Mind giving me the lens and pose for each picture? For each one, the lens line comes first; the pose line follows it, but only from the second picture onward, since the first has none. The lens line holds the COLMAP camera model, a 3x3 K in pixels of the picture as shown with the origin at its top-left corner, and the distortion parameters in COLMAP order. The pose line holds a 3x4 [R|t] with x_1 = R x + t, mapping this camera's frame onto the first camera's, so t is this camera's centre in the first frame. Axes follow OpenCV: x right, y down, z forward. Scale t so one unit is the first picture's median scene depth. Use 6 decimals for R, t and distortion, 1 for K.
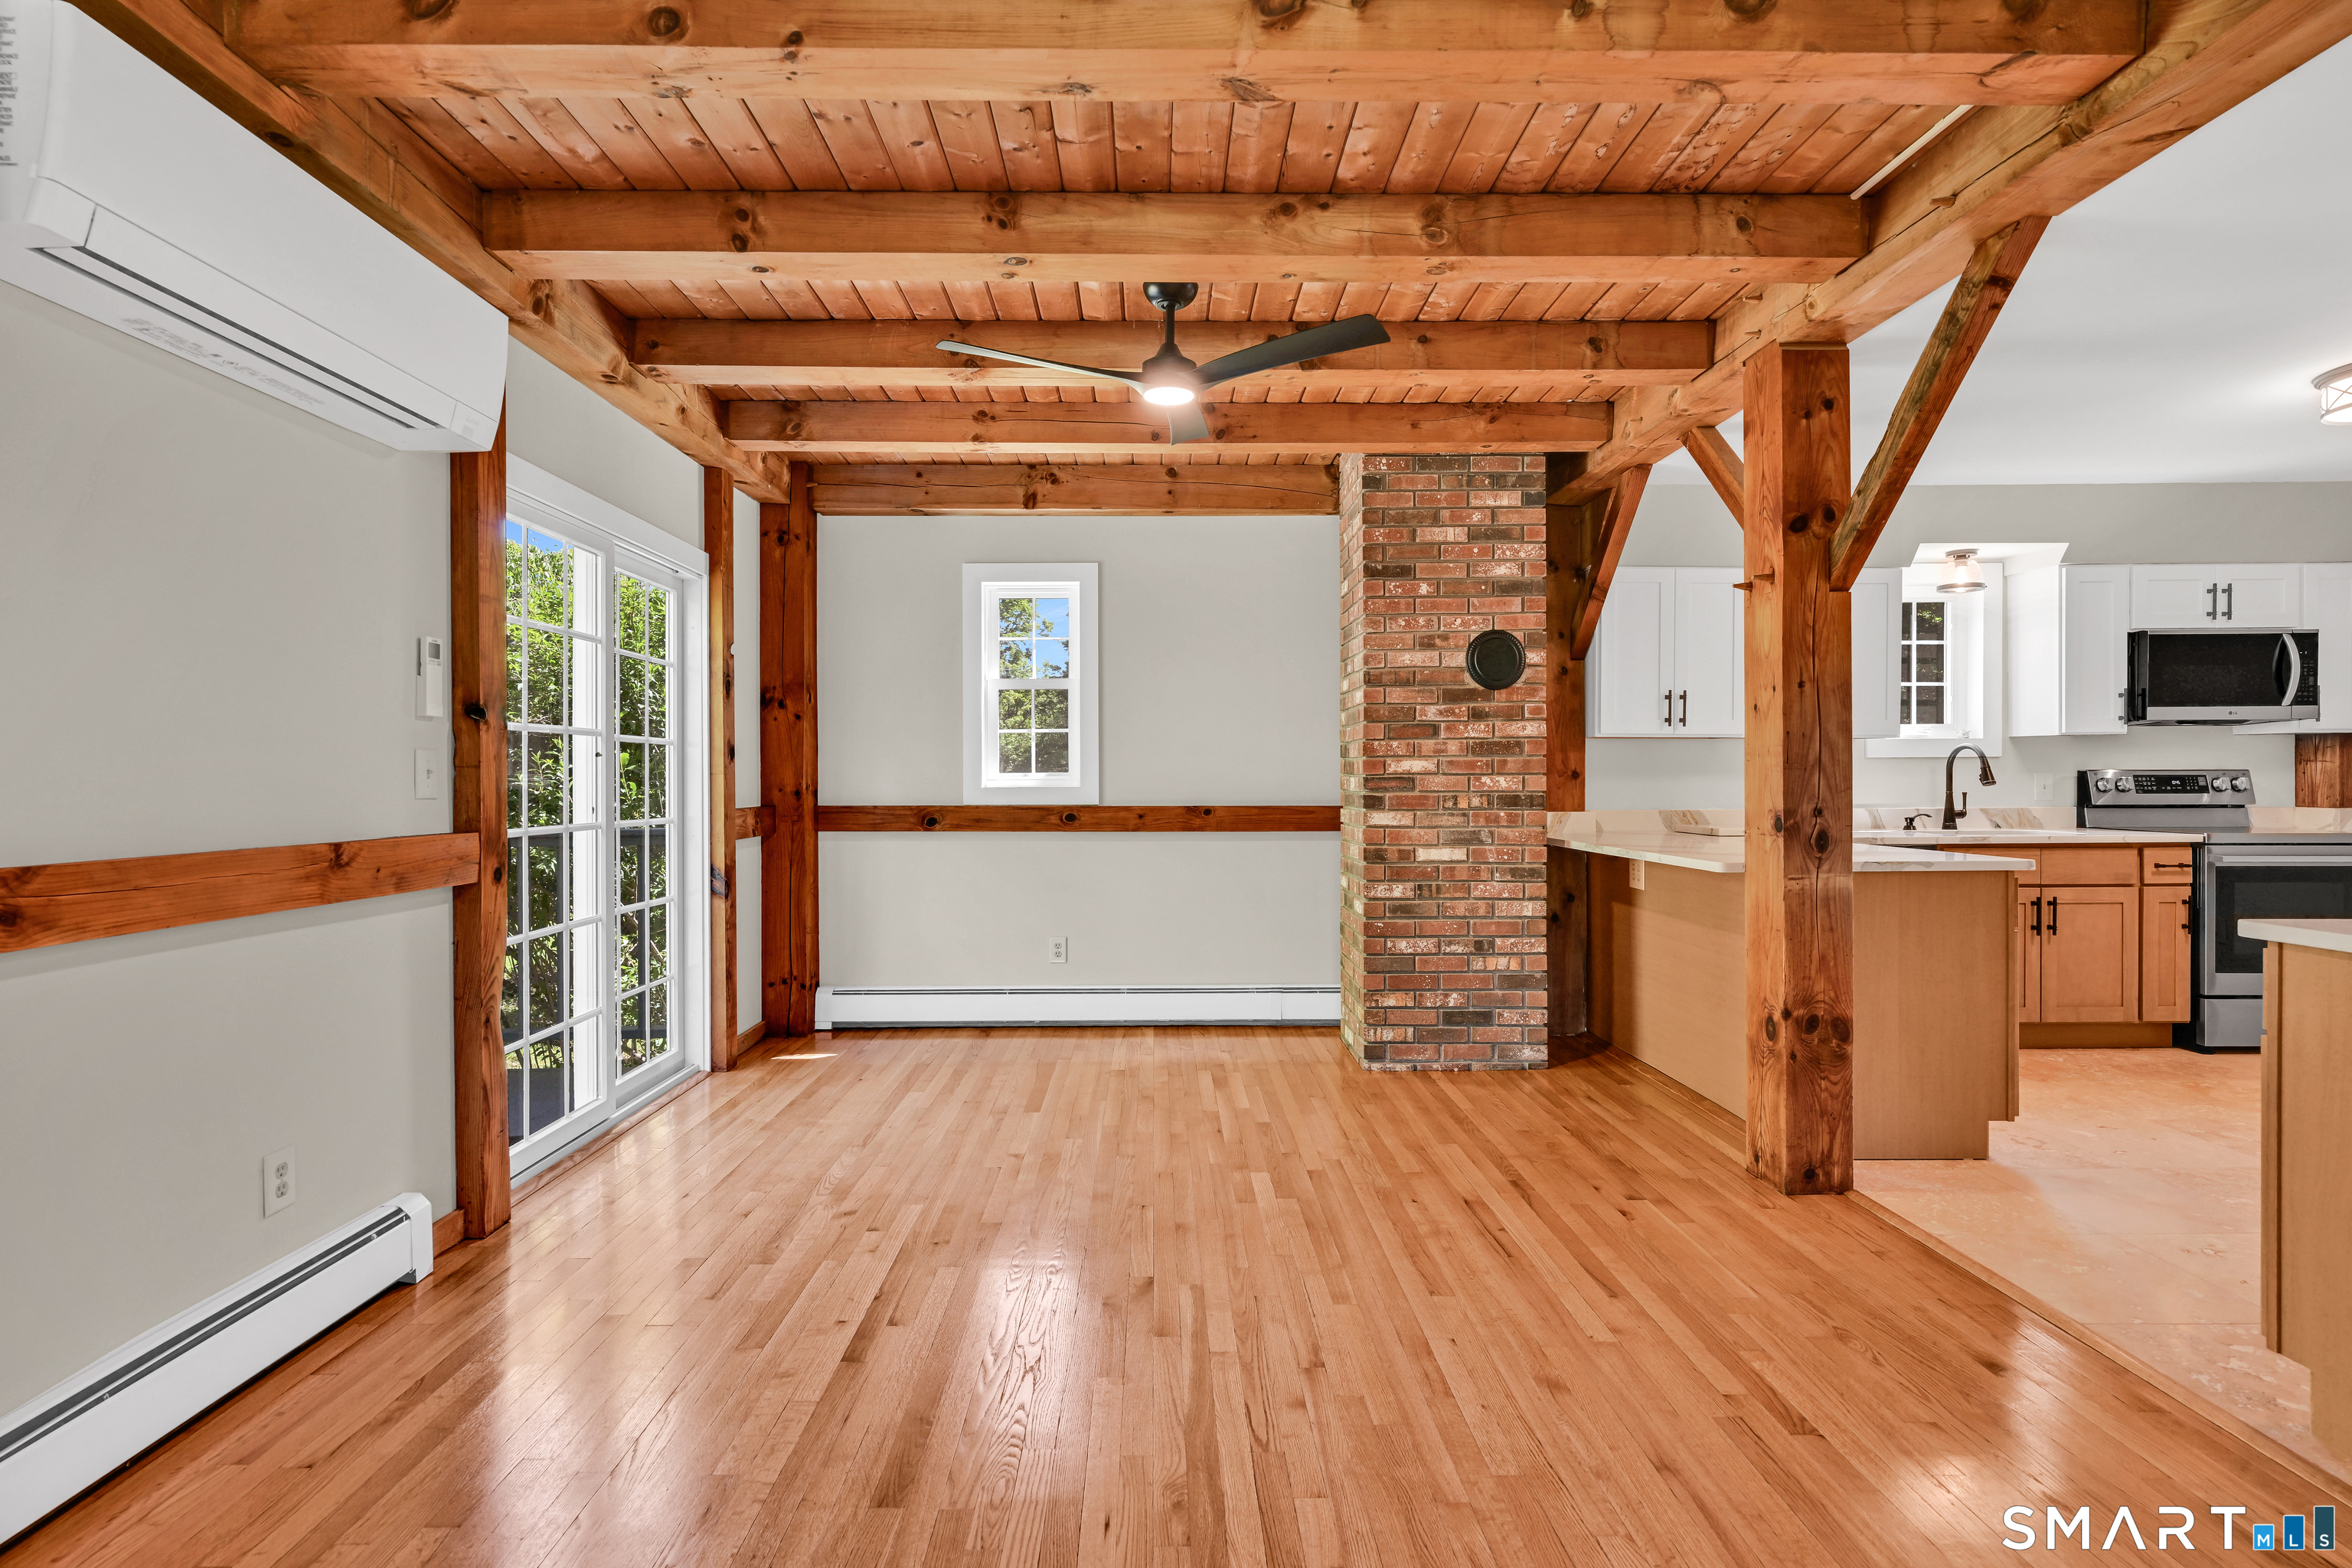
lens RADIAL K [[1128.8, 0, 1133.9], [0, 1128.8, 784.8], [0, 0, 1]] dist [-0.000614, -0.000336]
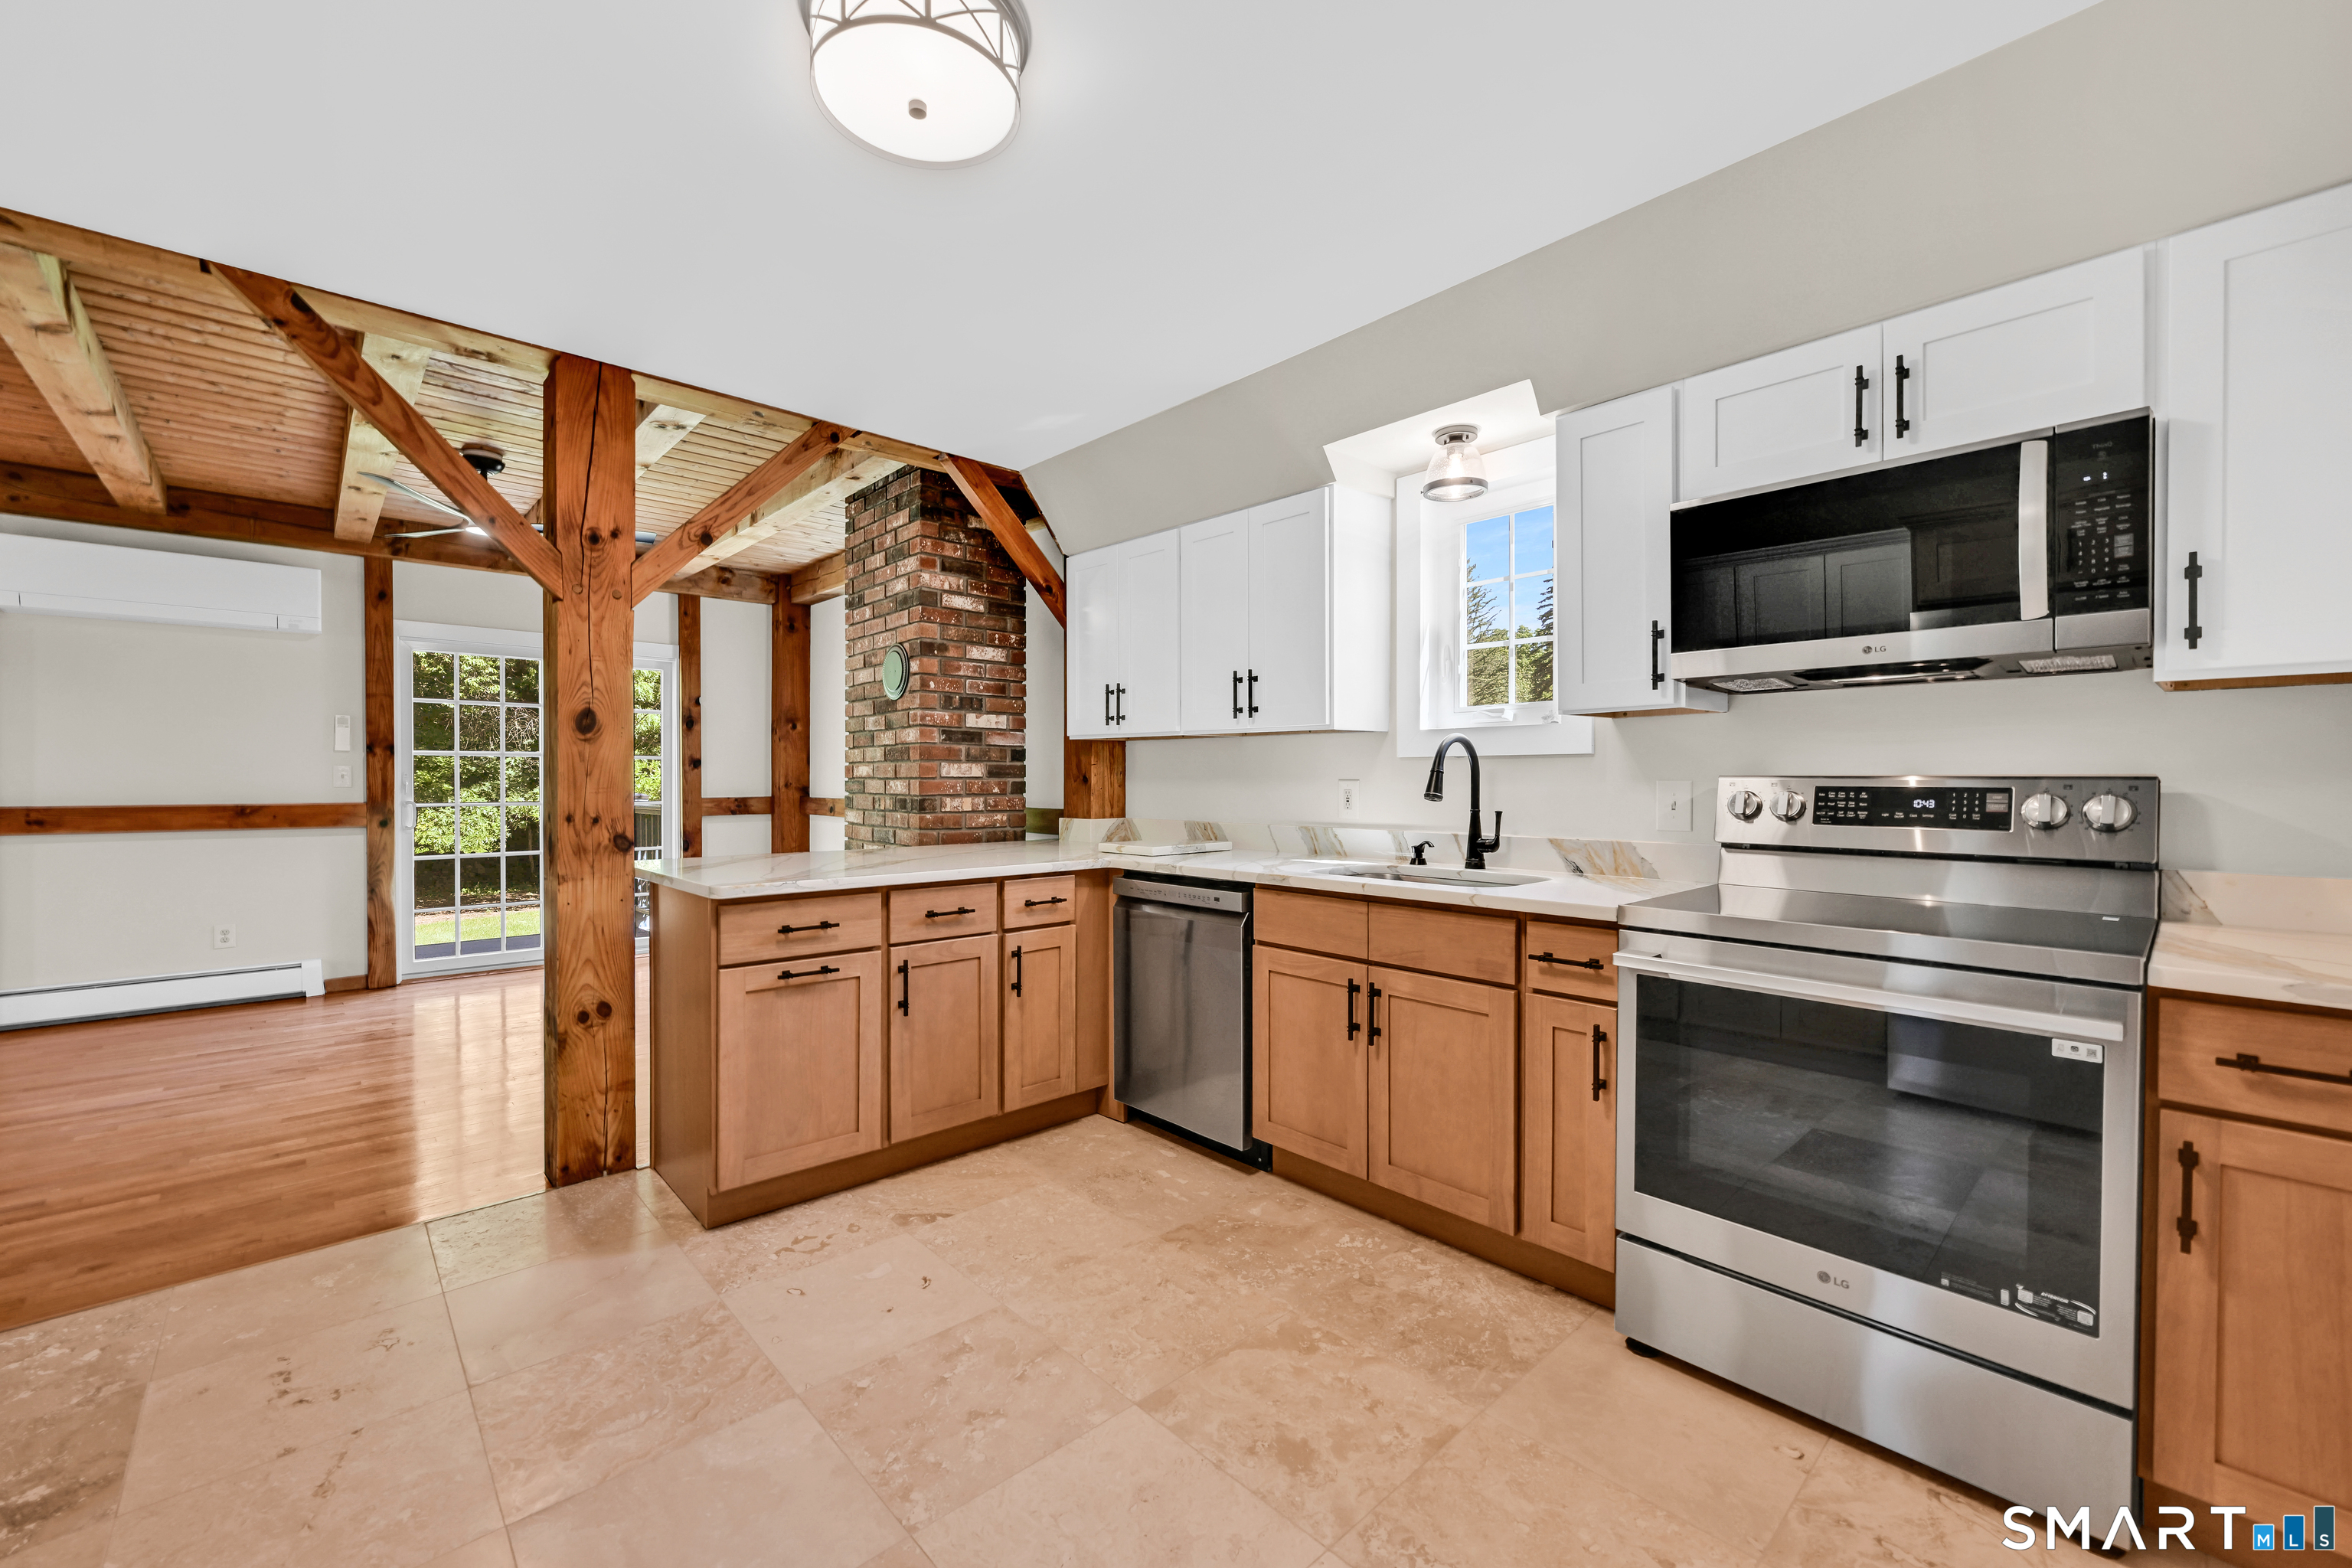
lens RADIAL K [[944.4, 0, 1176.0], [0, 944.4, 784.0], [0, 0, 1]] dist [0.000140, -0.000097]
pose [[0.673990, 0.010021, -0.738672, 1.055685], [-0.008777, 0.999946, 0.005557, -0.010302], [0.738688, 0.002738, 0.674042, 0.539748]]
